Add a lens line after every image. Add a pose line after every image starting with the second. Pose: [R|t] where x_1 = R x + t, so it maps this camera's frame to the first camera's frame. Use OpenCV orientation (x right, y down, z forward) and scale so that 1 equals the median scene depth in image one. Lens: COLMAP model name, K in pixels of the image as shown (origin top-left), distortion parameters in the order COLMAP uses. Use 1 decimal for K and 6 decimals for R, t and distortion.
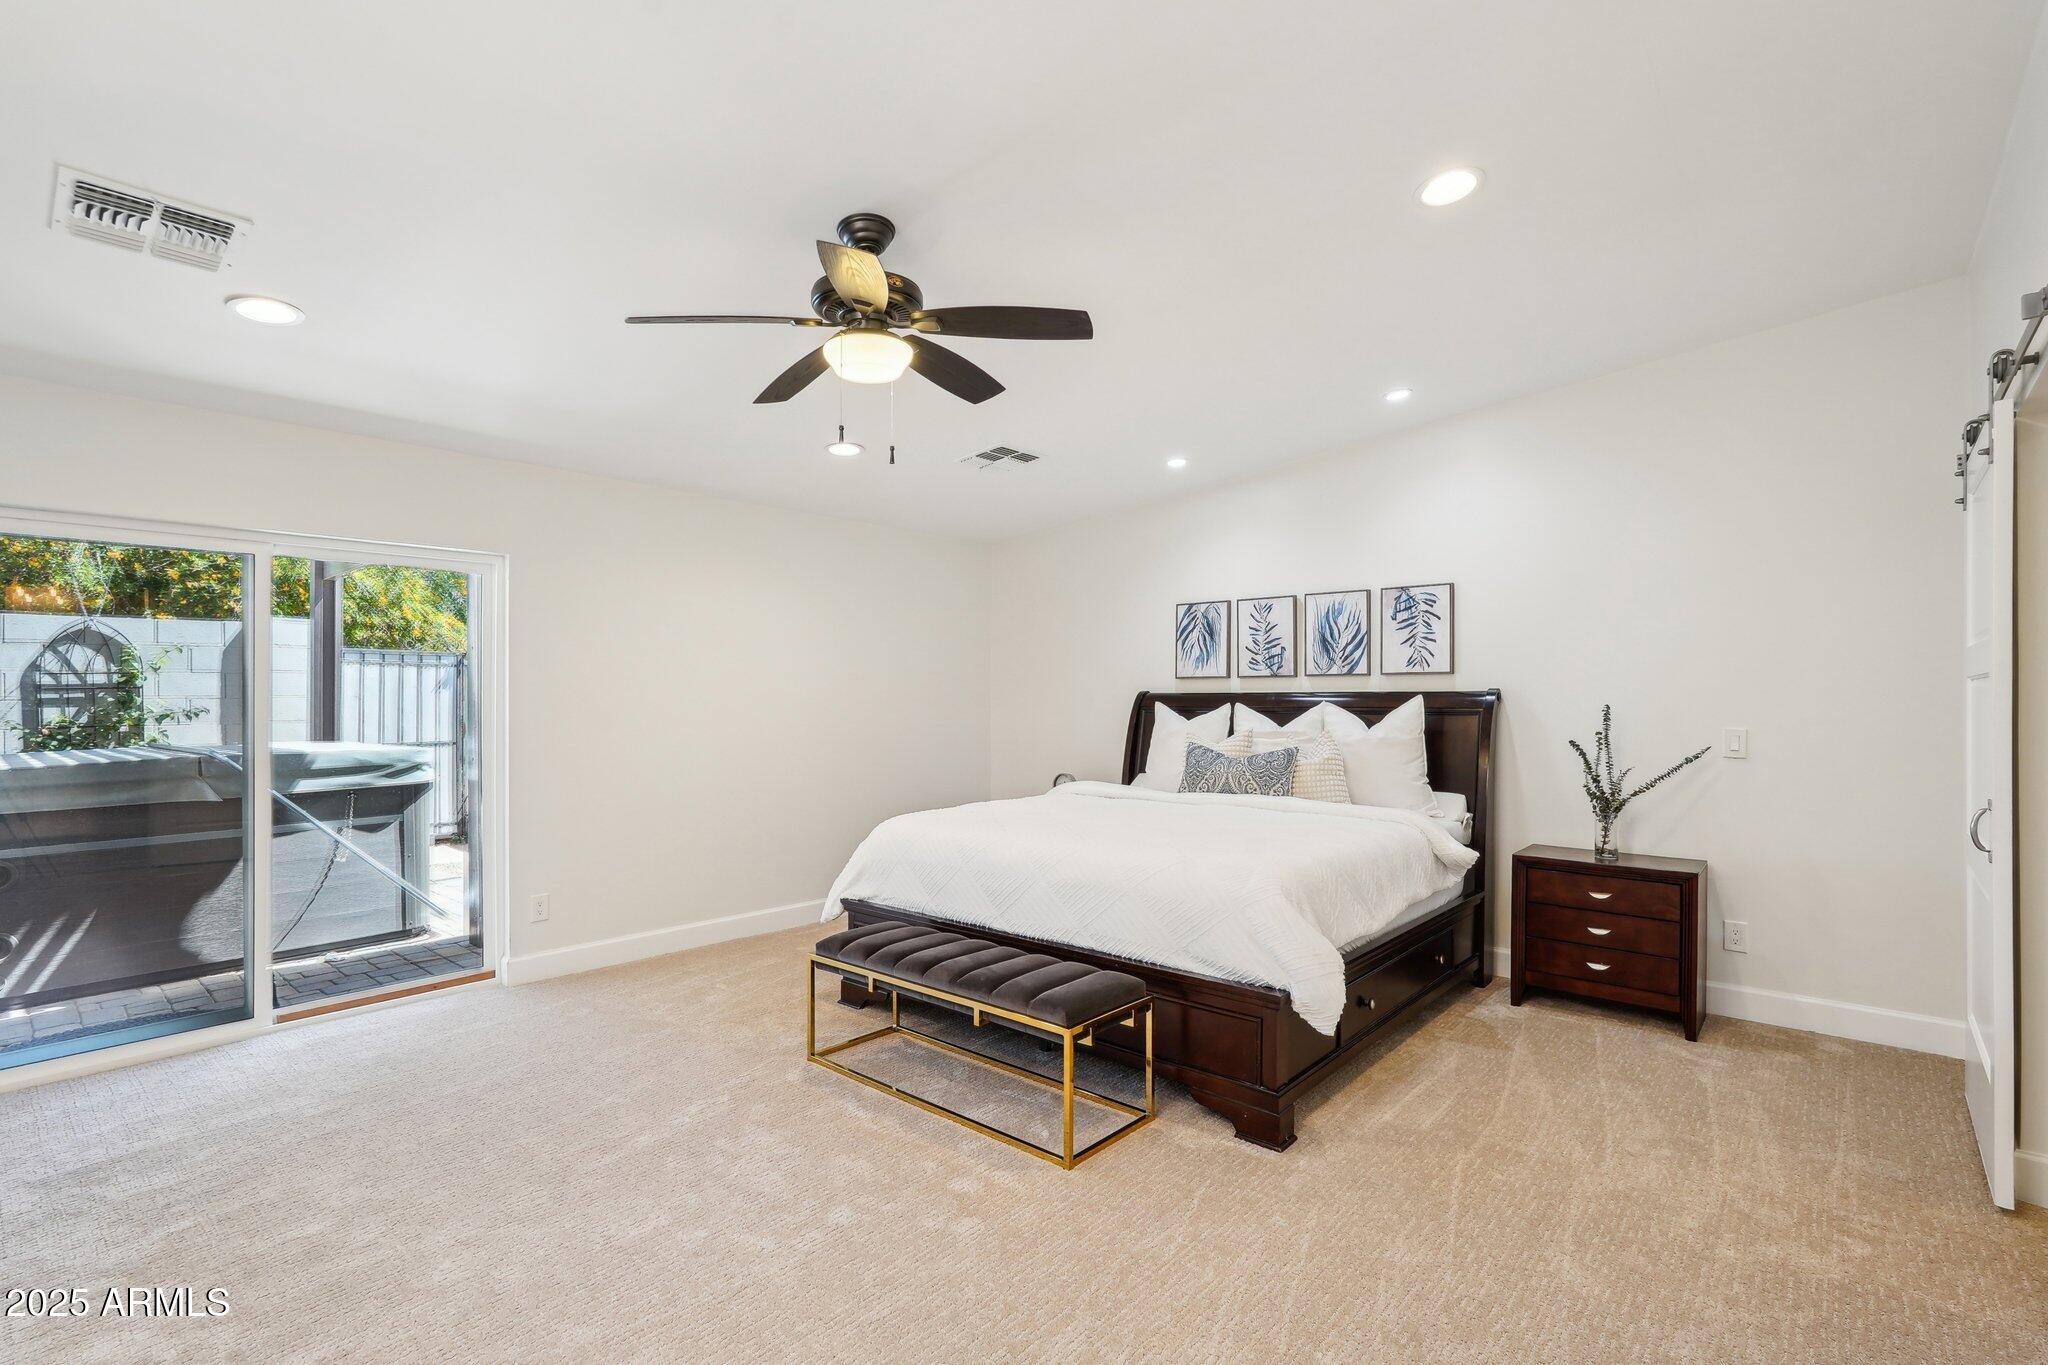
lens RADIAL K [[918.2, 0, 1019.4], [0, 918.2, 694.8], [0, 0, 1]] dist [0.003513, 0.001302]
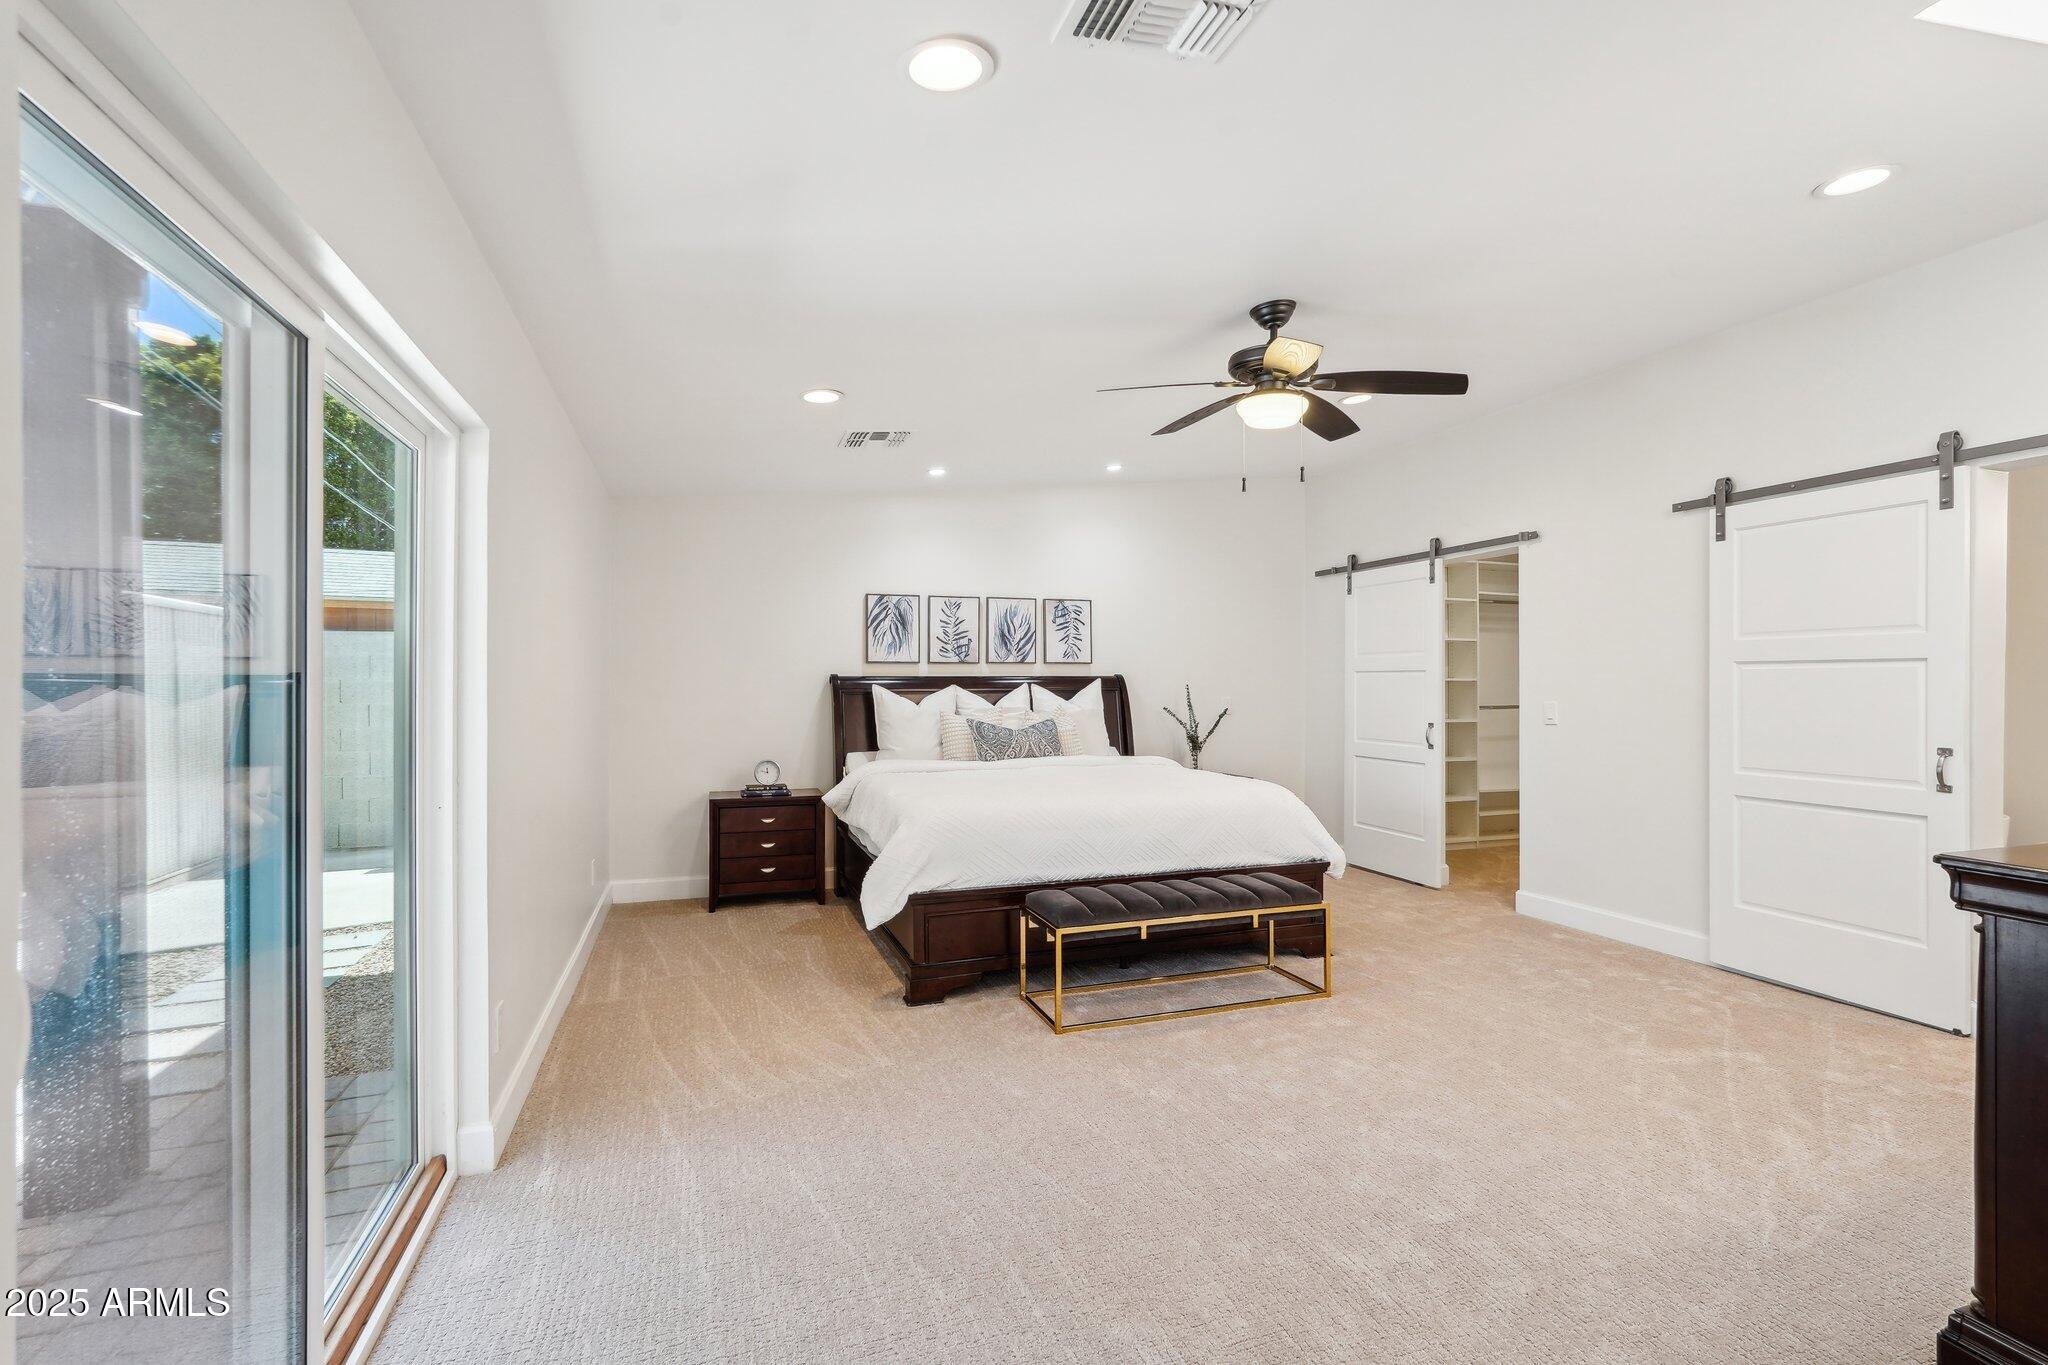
lens RADIAL K [[918.2, 0, 1012.6], [0, 918.2, 681.5], [0, 0, 1]] dist [0.003513, 0.001302]
pose [[0.500147, -0.000417, 0.865941, -0.742392], [-0.000869, 0.999999, 0.000983, 0.003303], [-0.865940, -0.001244, 0.500146, 0.348567]]
